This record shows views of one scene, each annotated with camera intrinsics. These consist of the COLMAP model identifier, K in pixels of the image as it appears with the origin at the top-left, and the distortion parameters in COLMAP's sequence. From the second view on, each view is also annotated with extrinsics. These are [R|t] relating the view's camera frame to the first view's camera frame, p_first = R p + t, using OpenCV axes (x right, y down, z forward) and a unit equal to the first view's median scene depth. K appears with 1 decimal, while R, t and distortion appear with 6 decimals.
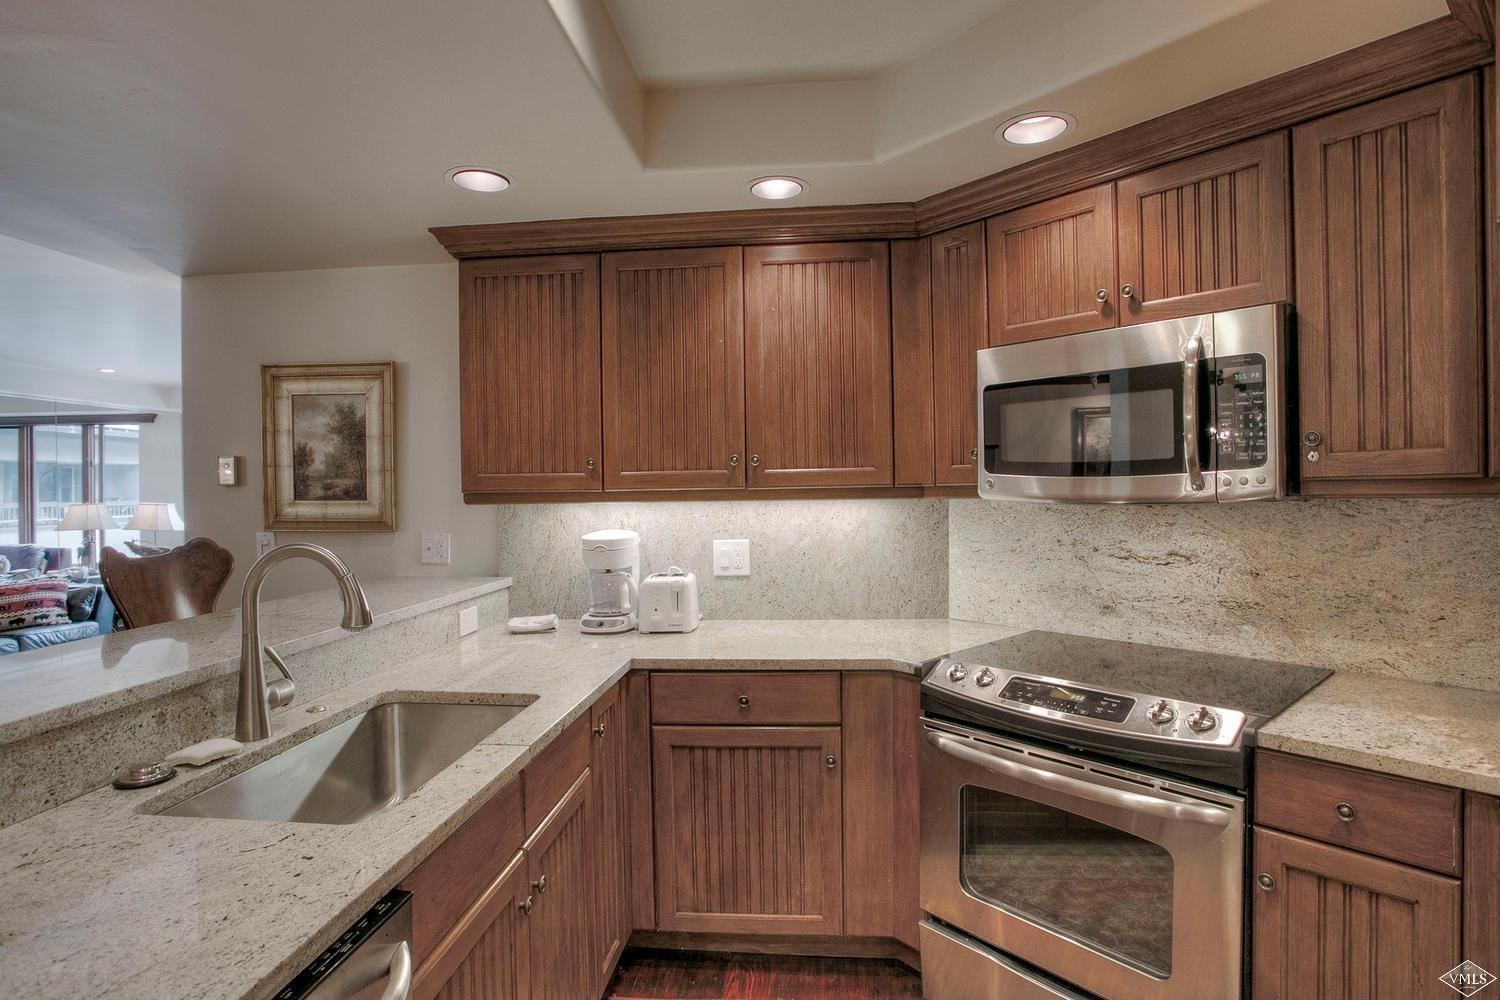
lens RADIAL K [[742.4, 0, 733.4], [0, 742.4, 501.5], [0, 0, 1]] dist [-0.068465, 0.019138]
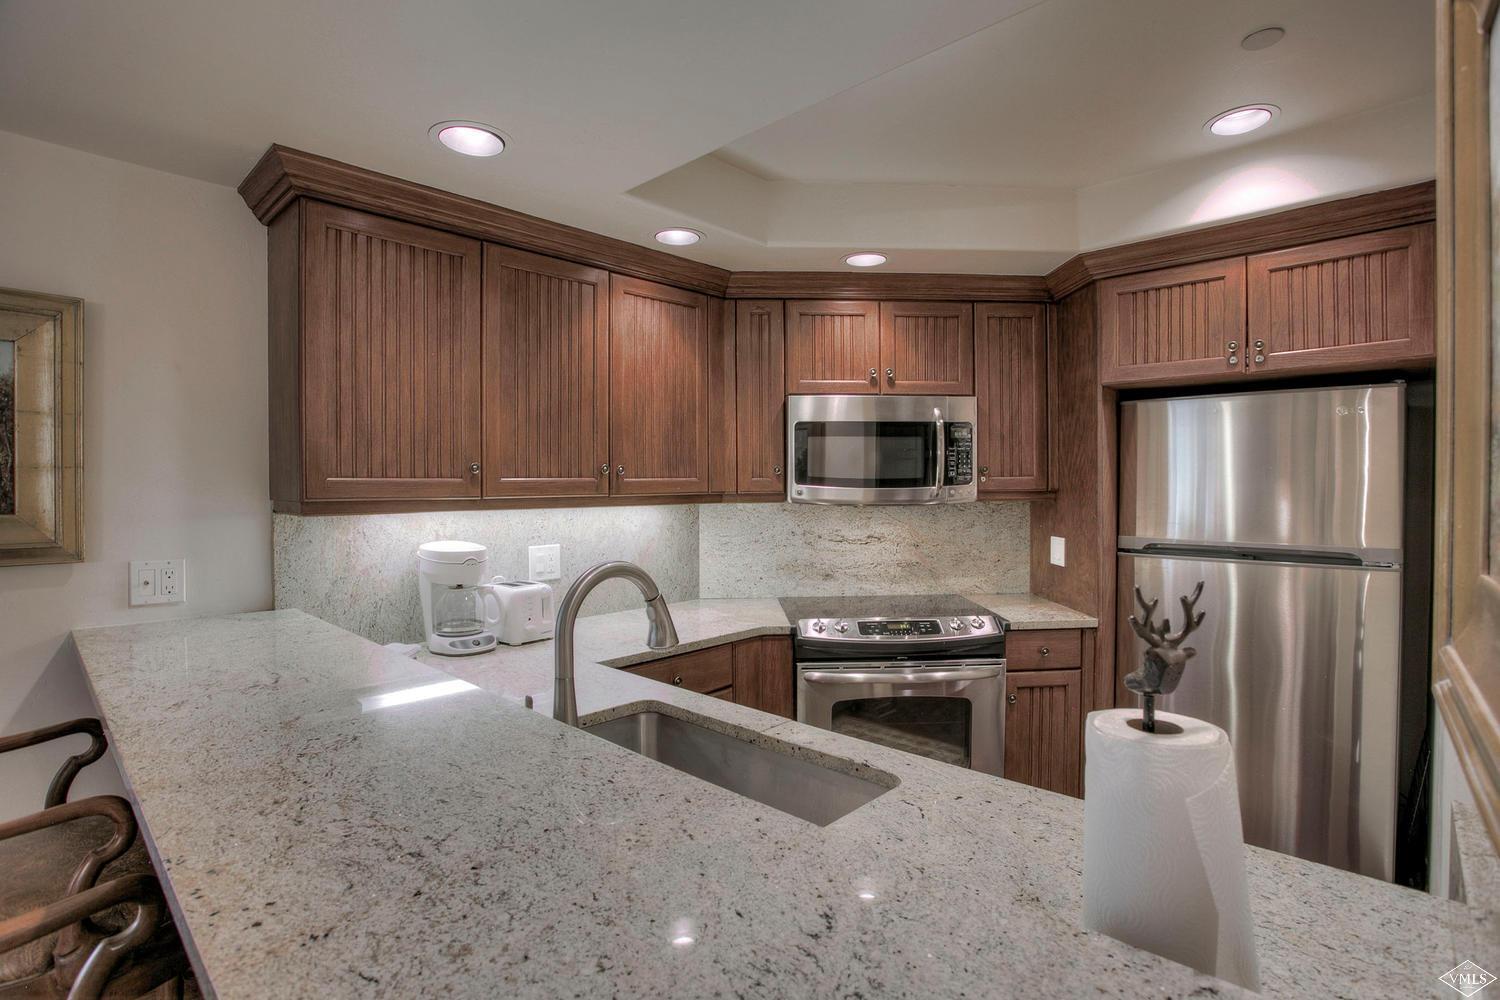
lens RADIAL K [[742.4, 0, 733.9], [0, 742.4, 502.1], [0, 0, 1]] dist [-0.068465, 0.019138]
pose [[0.626403, -0.008730, 0.779450, -0.709100], [0.009510, 0.999948, 0.003558, -0.010035], [-0.779441, 0.005184, 0.626454, 0.181886]]
